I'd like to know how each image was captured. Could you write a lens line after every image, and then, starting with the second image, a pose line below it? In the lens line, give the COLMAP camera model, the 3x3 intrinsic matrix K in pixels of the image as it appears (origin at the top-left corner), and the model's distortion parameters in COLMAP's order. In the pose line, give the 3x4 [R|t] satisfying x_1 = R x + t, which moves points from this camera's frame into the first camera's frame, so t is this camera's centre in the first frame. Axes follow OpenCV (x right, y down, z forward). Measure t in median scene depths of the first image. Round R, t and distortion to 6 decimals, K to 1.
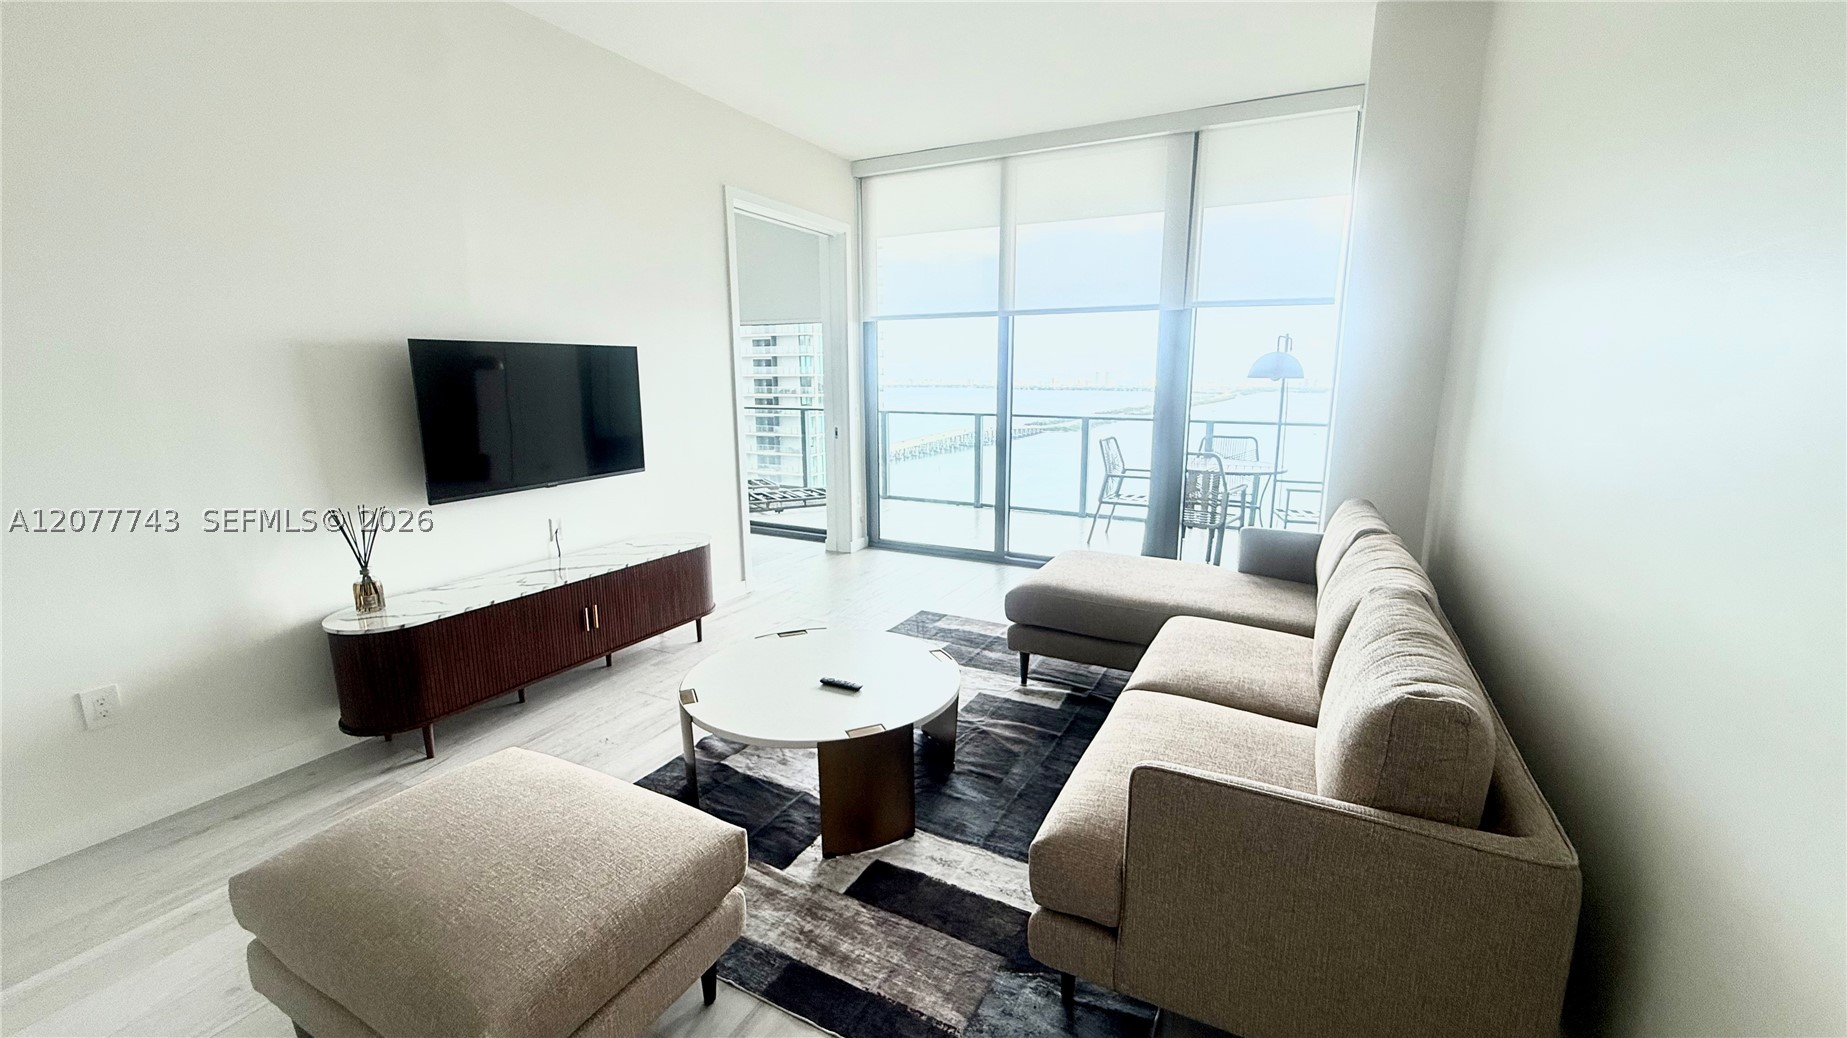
lens RADIAL K [[736.5, 0, 919.3], [0, 736.5, 507.1], [0, 0, 1]] dist [-0.000491, -0.000066]
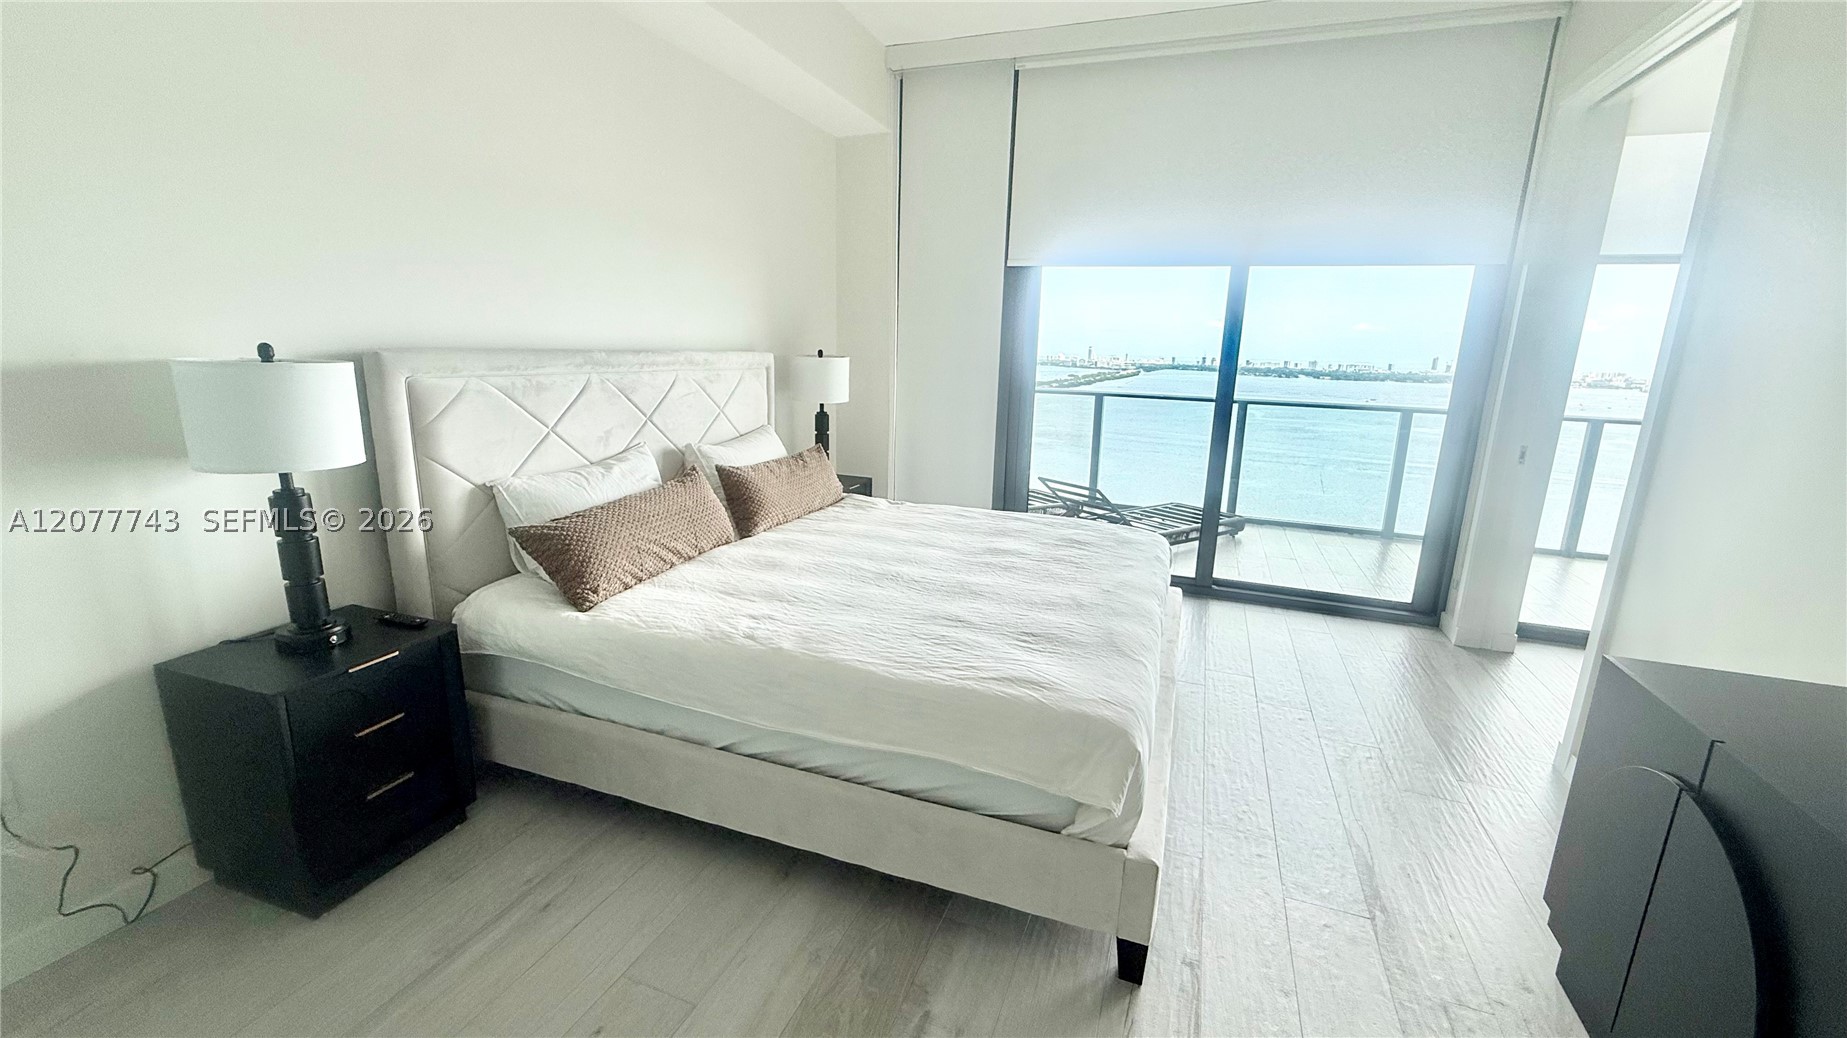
lens RADIAL K [[736.5, 0, 916.2], [0, 736.5, 521.8], [0, 0, 1]] dist [-0.000491, -0.000066]
pose [[0.991972, -0.005017, 0.126362, -0.240999], [-0.002434, 0.998270, 0.058745, -0.038949], [-0.126438, -0.058581, 0.990243, 0.251904]]
